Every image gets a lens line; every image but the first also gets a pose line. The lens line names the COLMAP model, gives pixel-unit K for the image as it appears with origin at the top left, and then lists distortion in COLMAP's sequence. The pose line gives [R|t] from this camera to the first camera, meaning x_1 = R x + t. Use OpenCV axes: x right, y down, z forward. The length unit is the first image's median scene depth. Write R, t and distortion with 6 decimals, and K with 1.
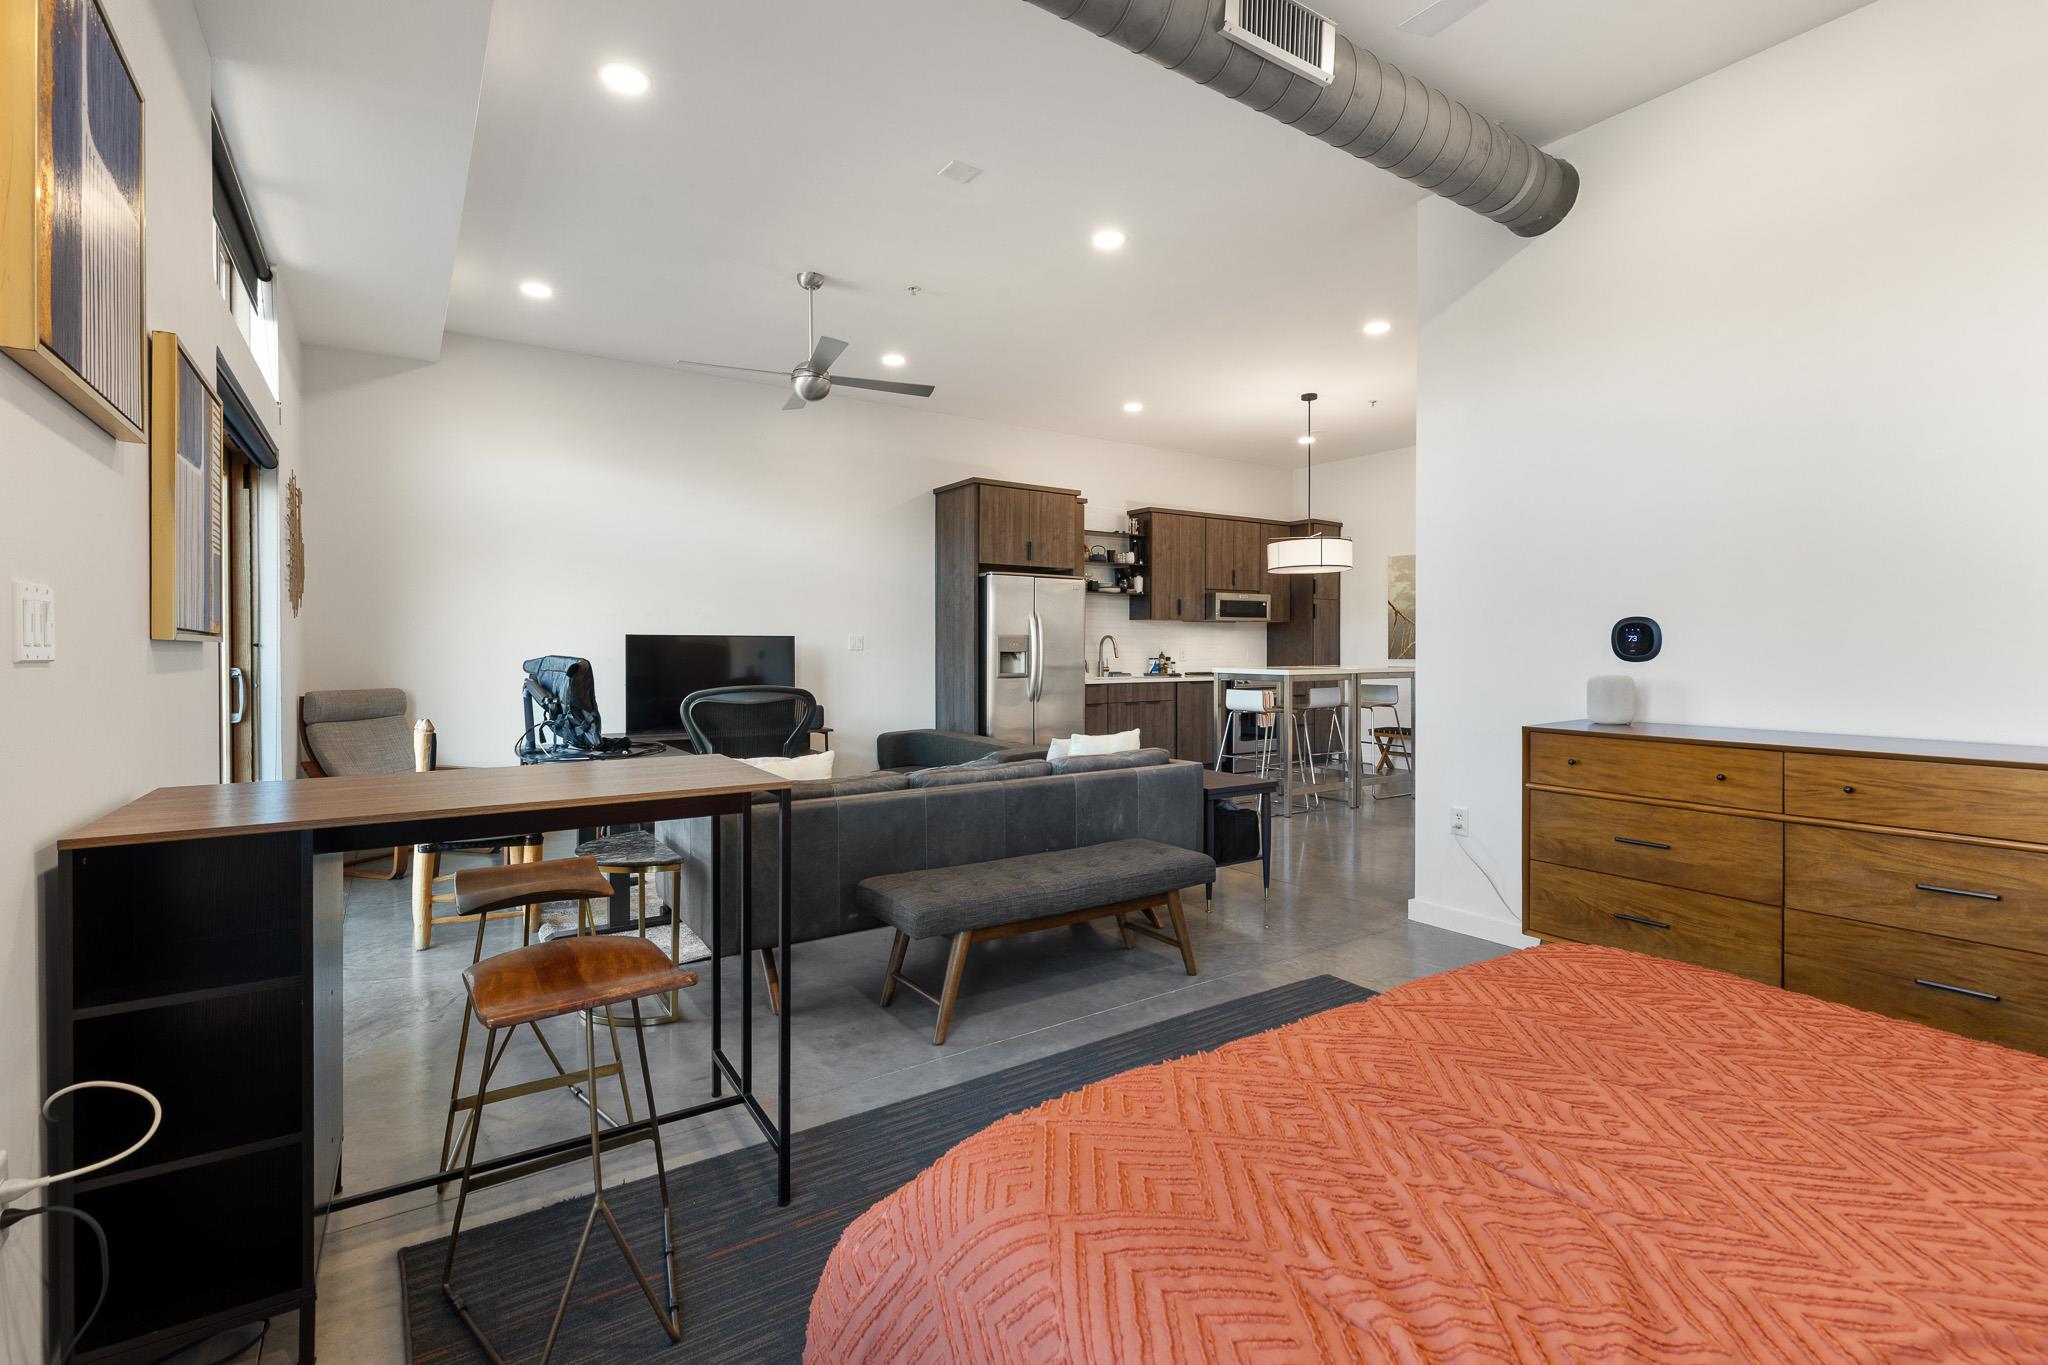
lens RADIAL K [[922.8, 0, 1021.8], [0, 922.8, 647.8], [0, 0, 1]] dist [0.003007, -0.000947]
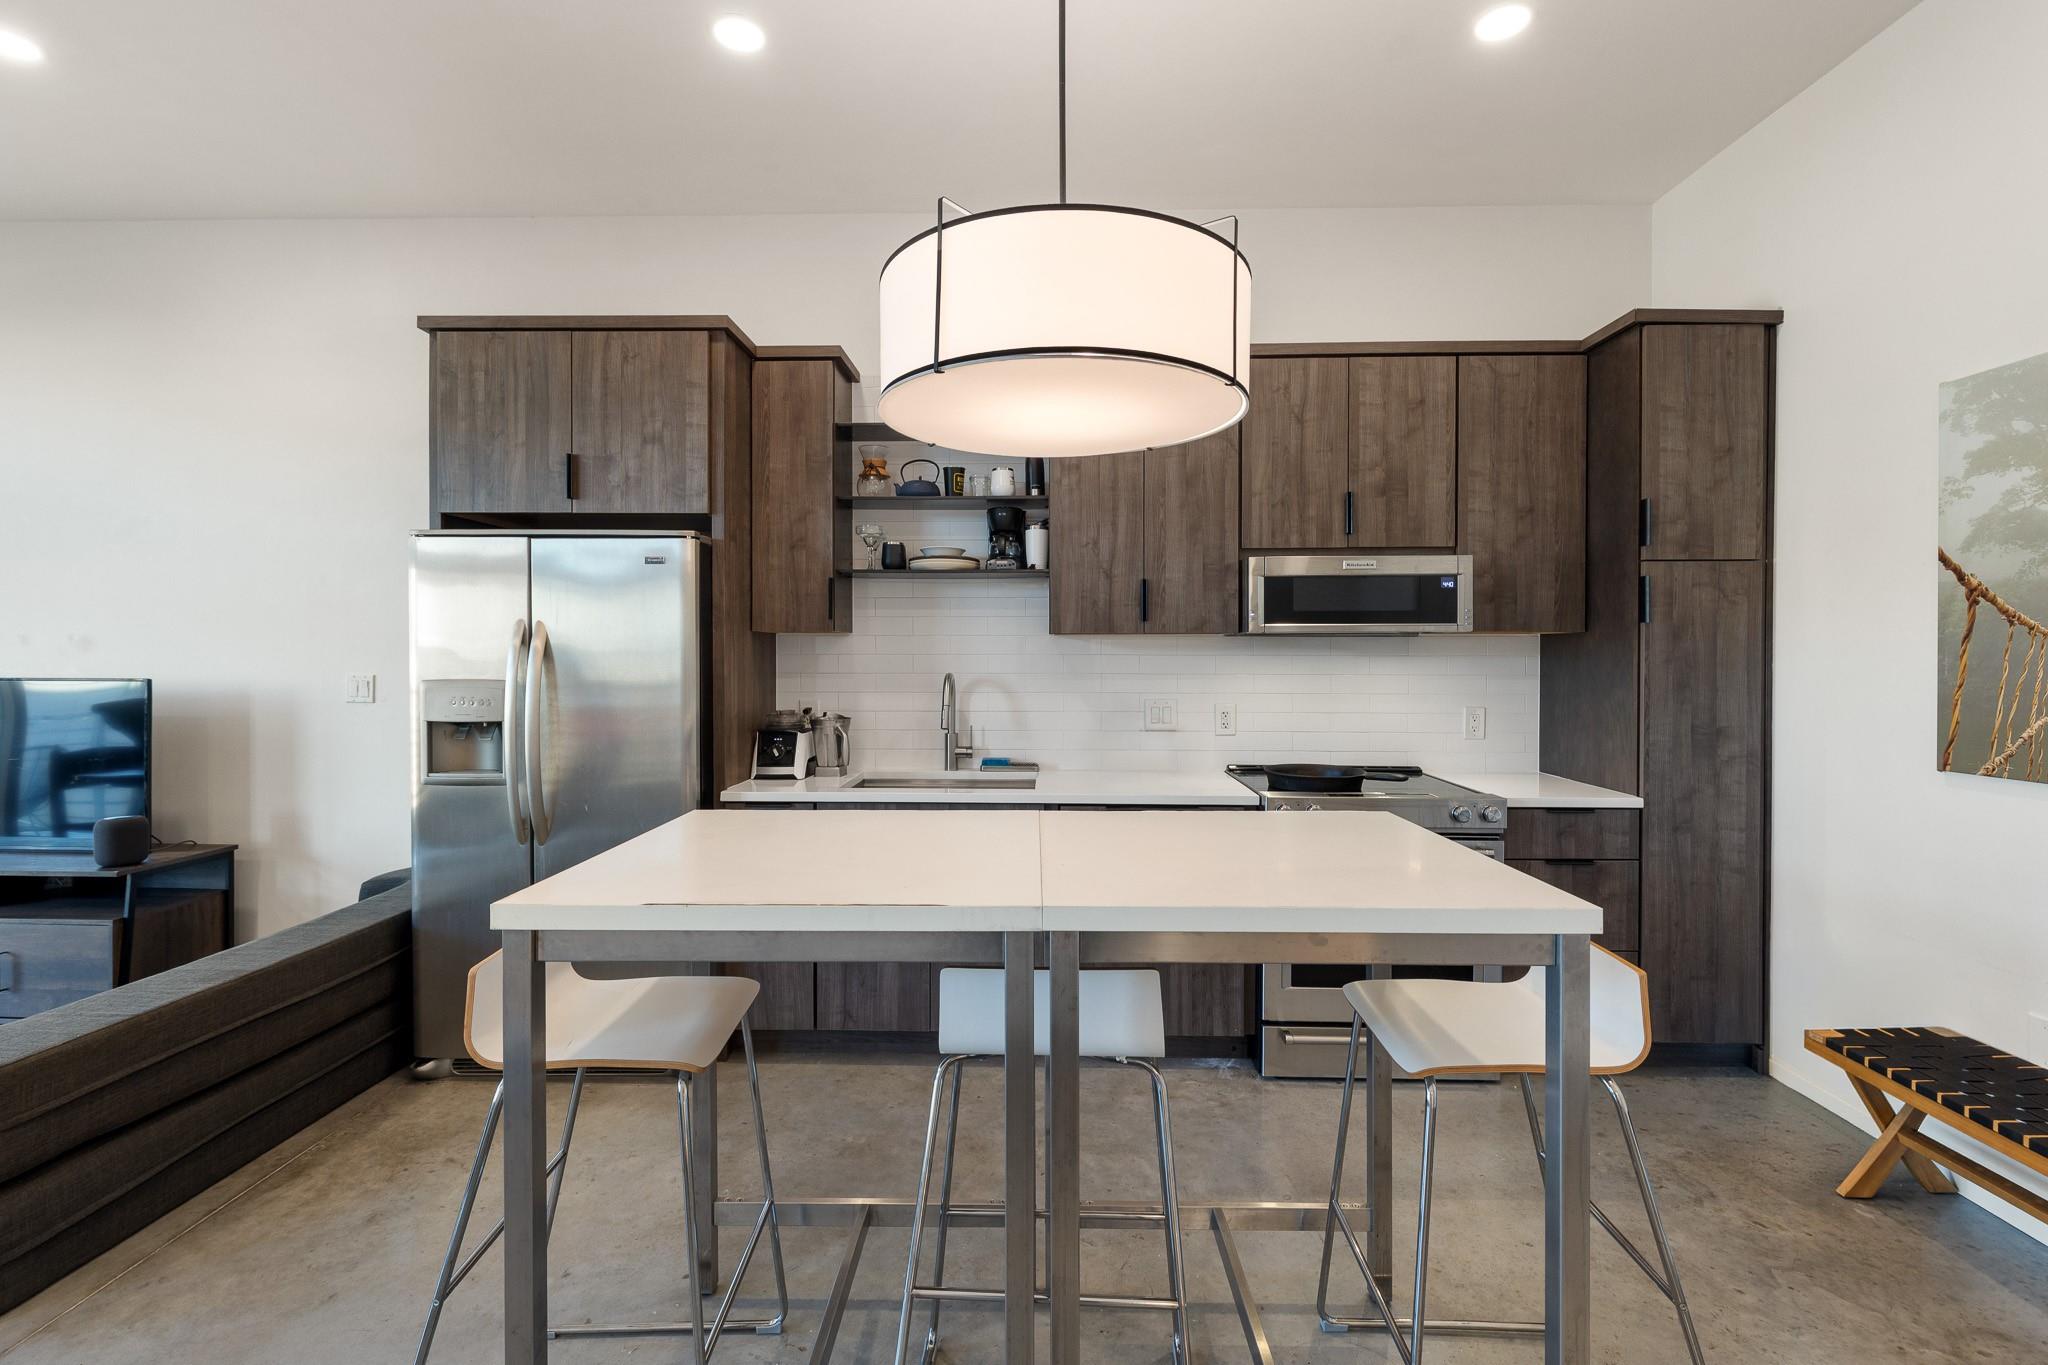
lens RADIAL K [[922.8, 0, 1018.9], [0, 922.8, 663.5], [0, 0, 1]] dist [0.003007, -0.000947]
pose [[0.811566, 0.008322, -0.584202, 0.373276], [-0.002944, 0.999944, 0.010154, -0.022737], [0.584253, -0.006520, 0.811545, 0.696750]]
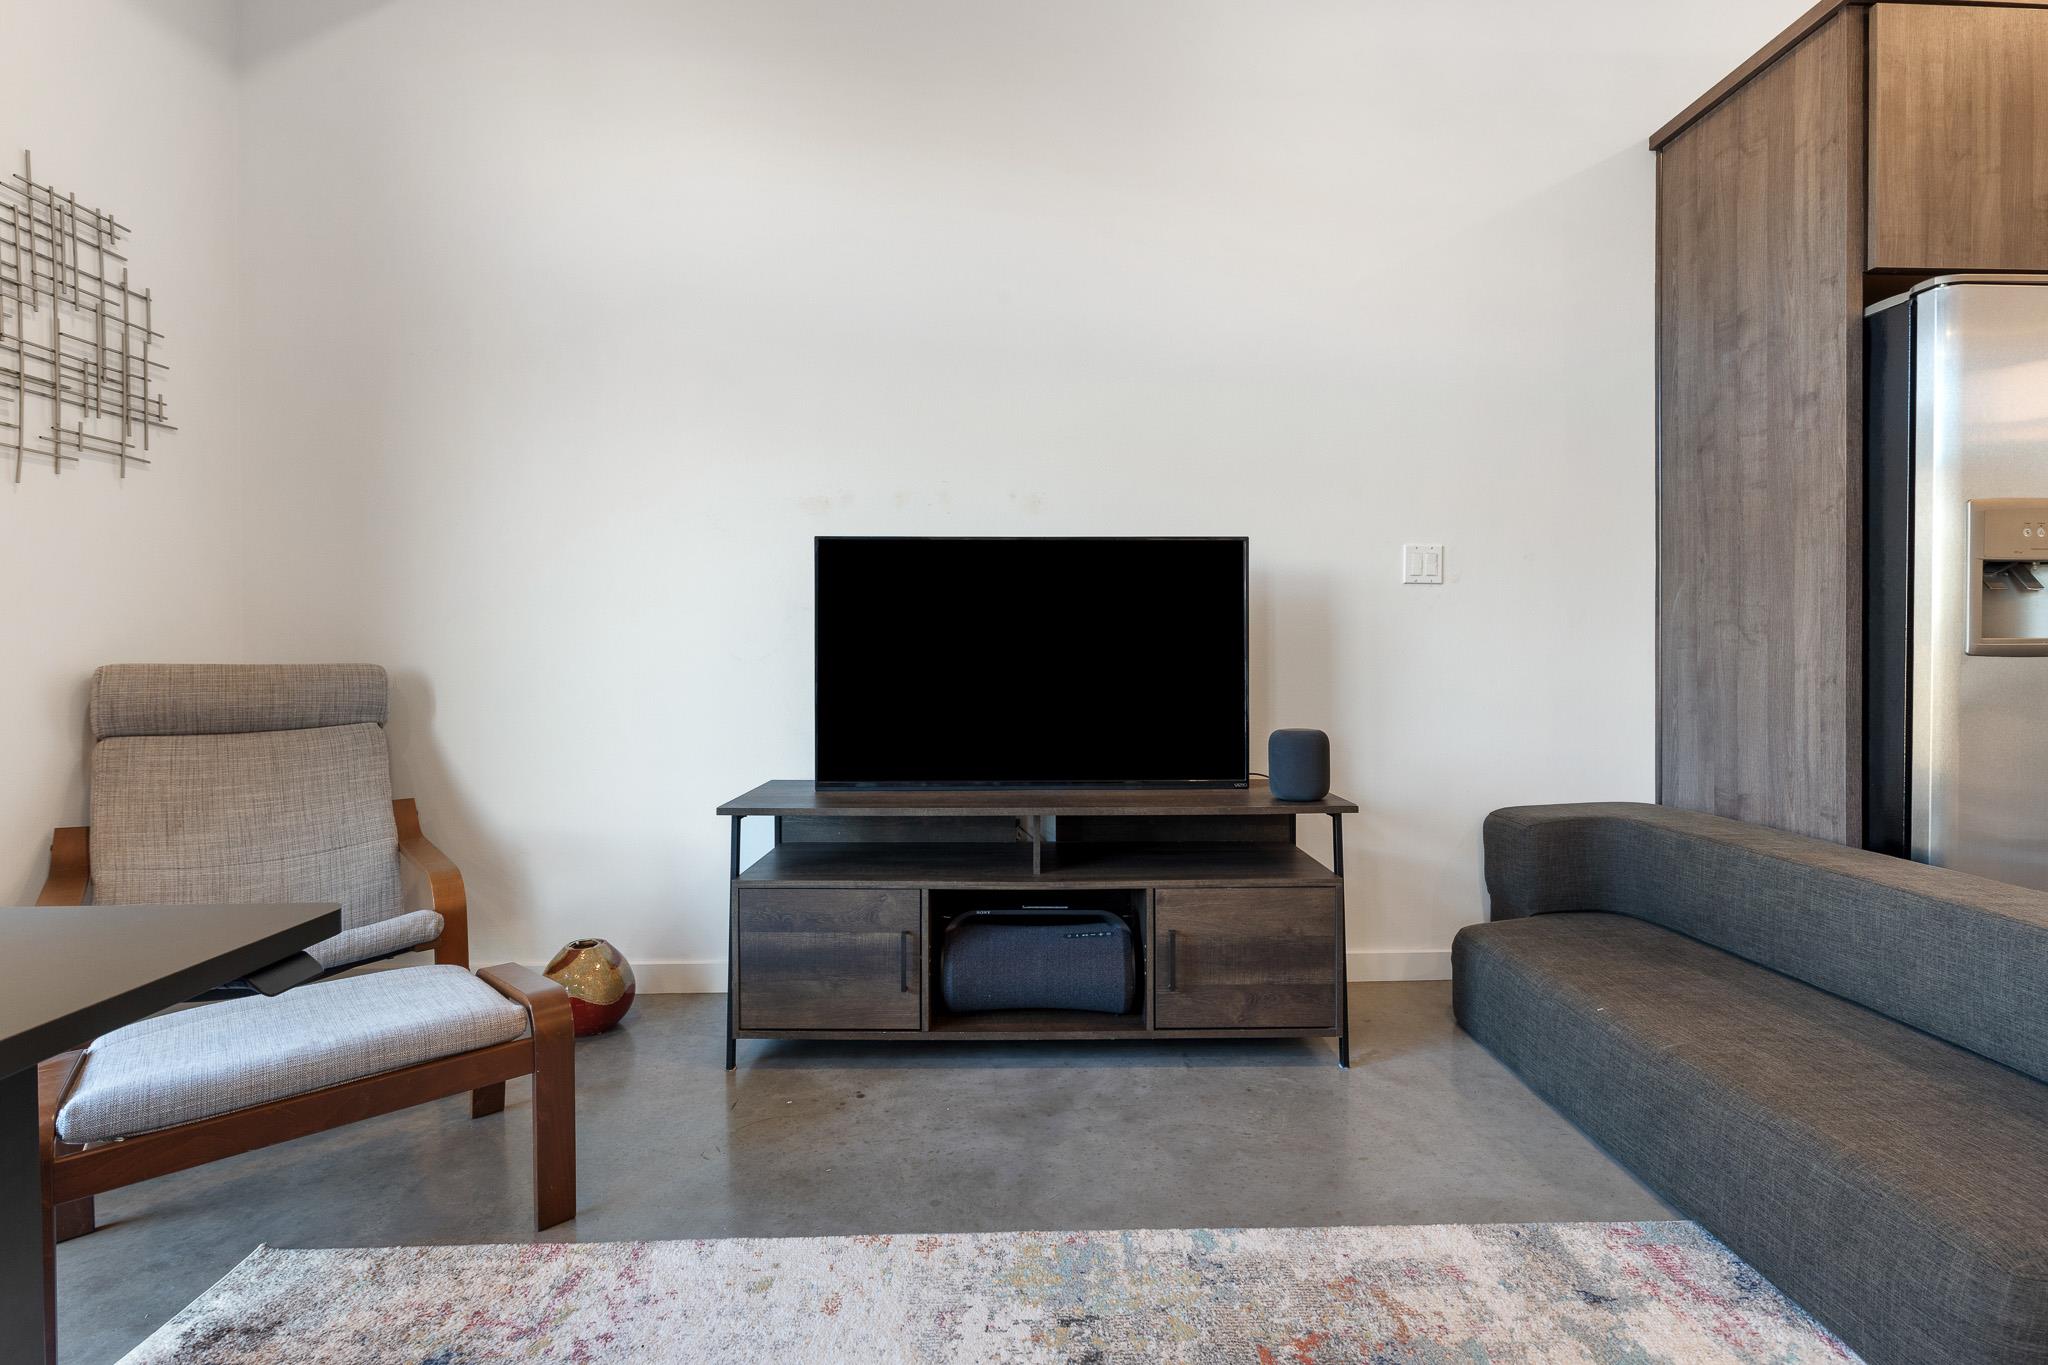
lens RADIAL K [[922.8, 0, 1026.6], [0, 922.8, 656.7], [0, 0, 1]] dist [0.003007, -0.000947]
pose [[0.847887, -0.001542, -0.530175, -0.102645], [0.004737, 0.999978, 0.004667, 0.026521], [0.530156, -0.006468, 0.847875, 0.519326]]
